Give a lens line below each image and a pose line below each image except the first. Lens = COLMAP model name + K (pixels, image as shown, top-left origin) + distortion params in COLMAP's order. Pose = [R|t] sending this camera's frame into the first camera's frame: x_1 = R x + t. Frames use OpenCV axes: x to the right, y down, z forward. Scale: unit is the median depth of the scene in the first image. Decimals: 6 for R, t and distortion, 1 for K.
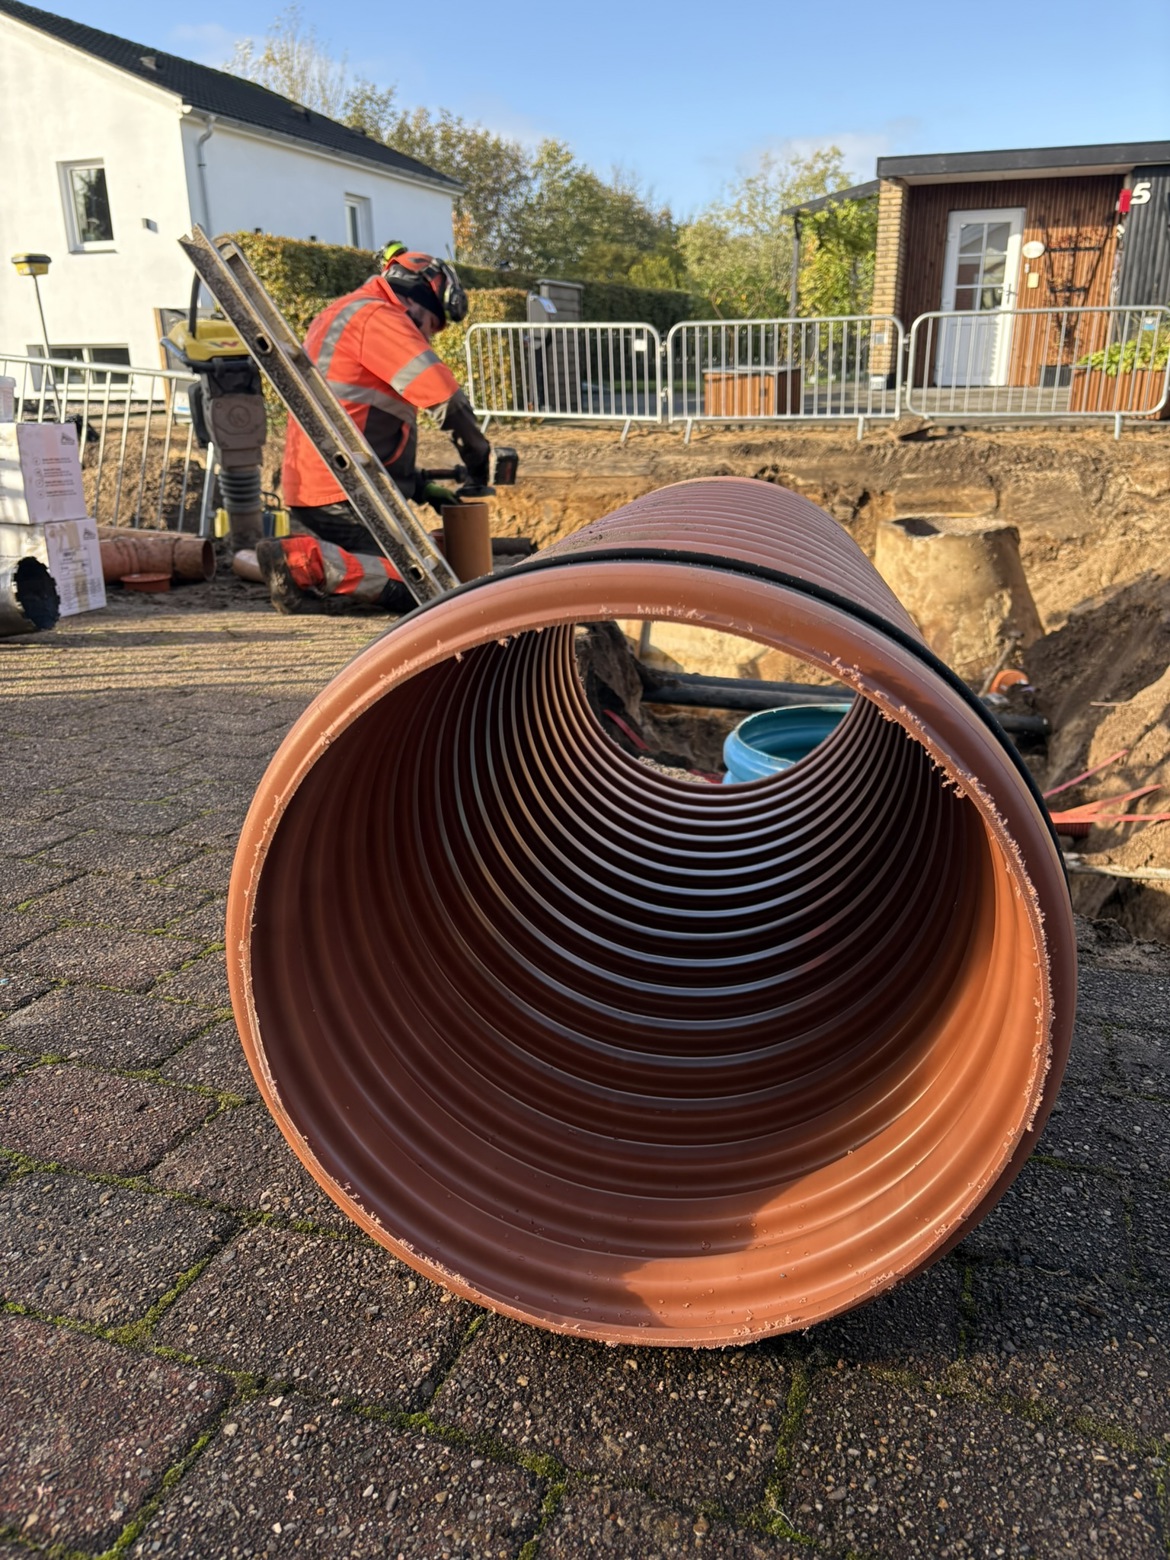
lens RADIAL K [[1186.2, 0, 585.0], [0, 1186.2, 780.0], [0, 0, 1]] dist [-0.004386, 0.004985]
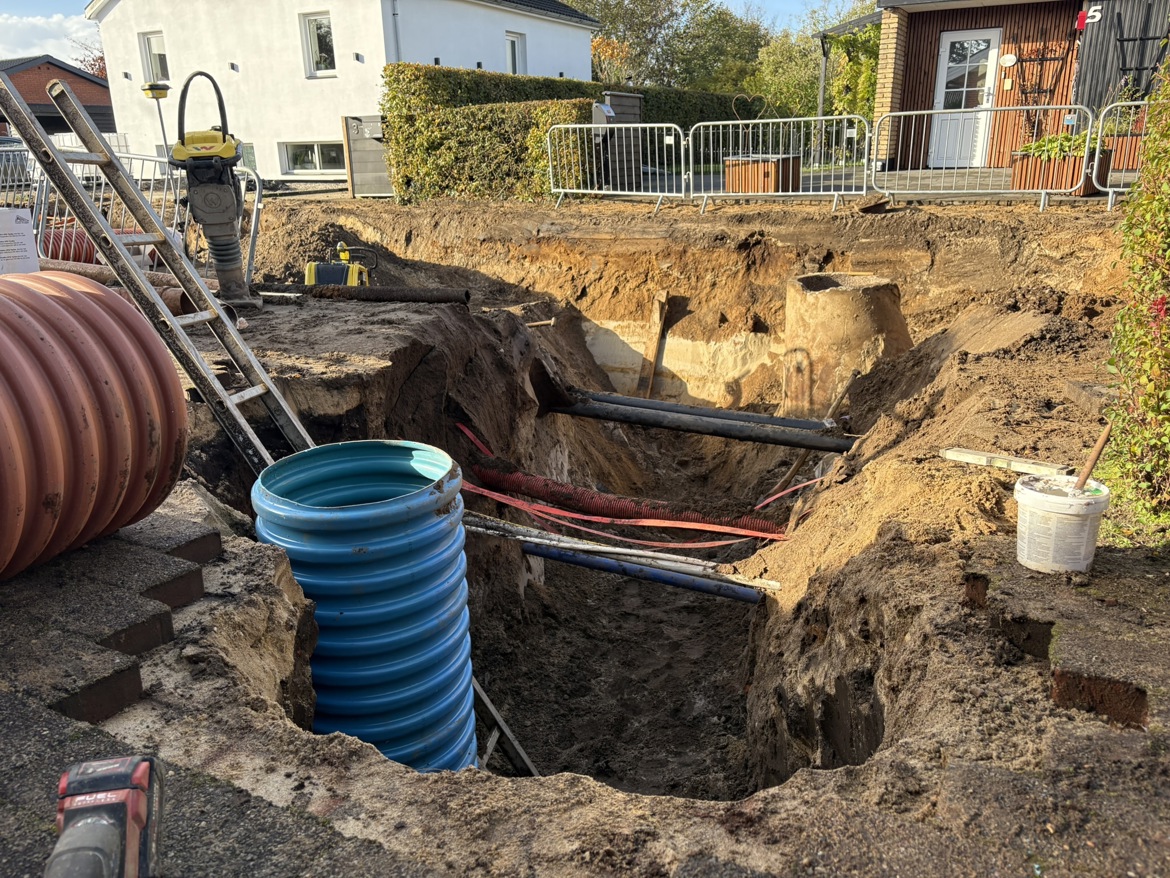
lens RADIAL K [[875.5, 0, 585.0], [0, 875.5, 439.0], [0, 0, 1]] dist [0.014813, -0.028766]
pose [[0.986366, 0.044135, -0.158540, 0.120421], [-0.047220, 0.998760, -0.015742, -0.012690], [0.157649, 0.023014, 0.987227, 0.024860]]
